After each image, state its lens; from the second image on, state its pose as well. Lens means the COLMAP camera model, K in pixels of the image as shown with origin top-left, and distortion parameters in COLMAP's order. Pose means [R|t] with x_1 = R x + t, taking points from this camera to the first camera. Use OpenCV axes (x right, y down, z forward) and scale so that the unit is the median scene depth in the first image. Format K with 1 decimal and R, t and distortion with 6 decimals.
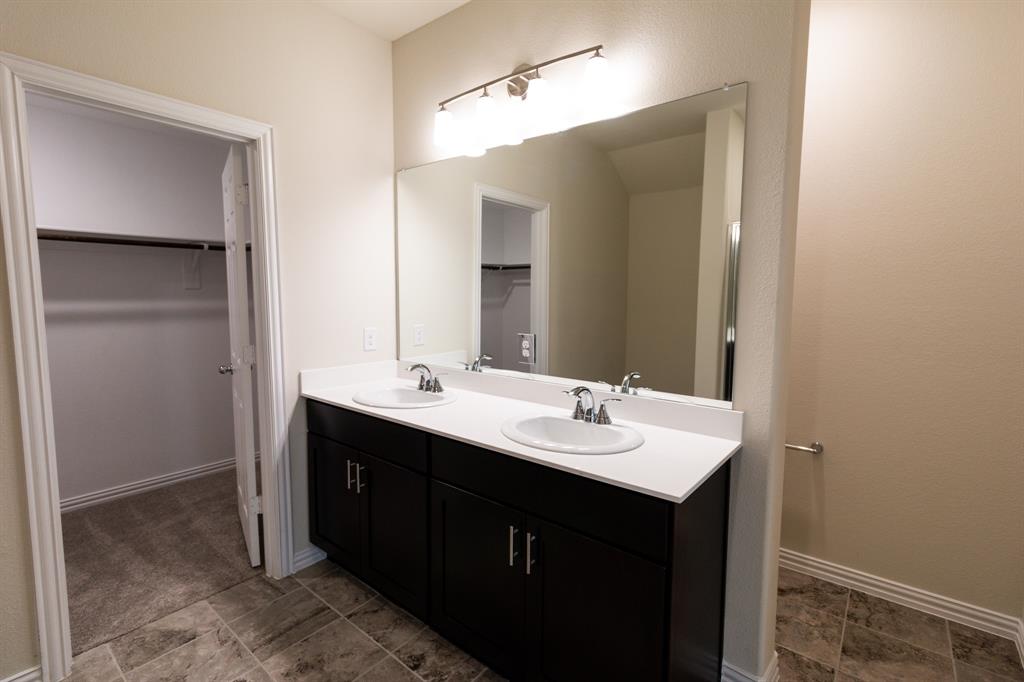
lens RADIAL K [[468.1, 0, 515.7], [0, 468.1, 331.4], [0, 0, 1]] dist [0.002104, 0.000092]
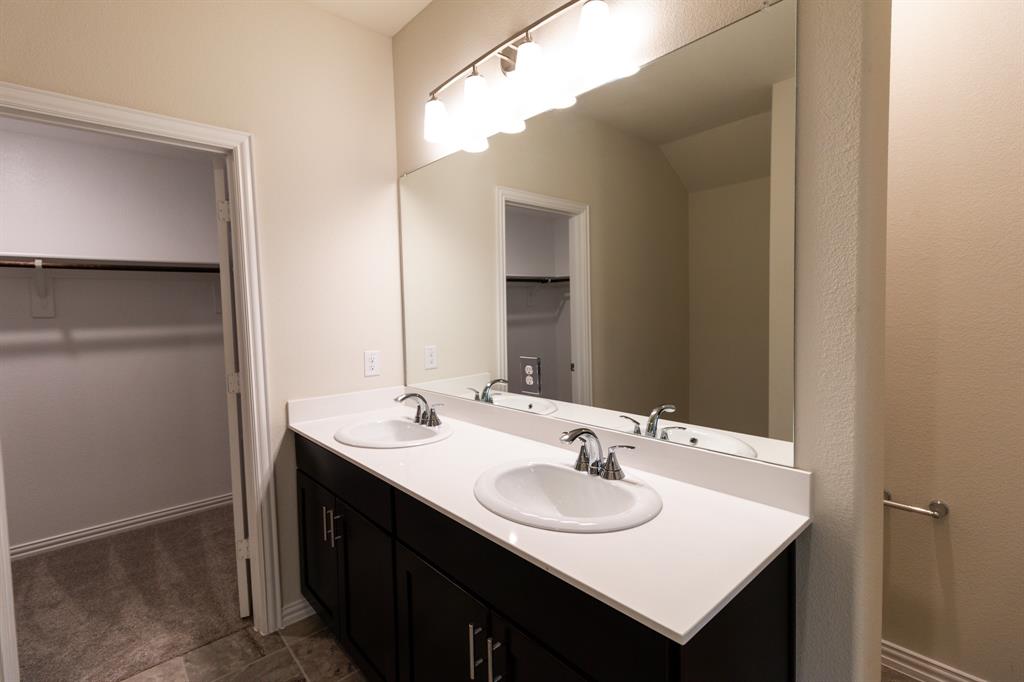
lens RADIAL K [[468.1, 0, 515.7], [0, 468.1, 331.4], [0, 0, 1]] dist [0.002104, 0.000092]
pose [[0.987140, -0.021974, -0.158340, 0.123393], [0.016857, 0.999294, -0.033587, -0.011733], [0.158966, 0.030486, 0.986813, 0.179973]]
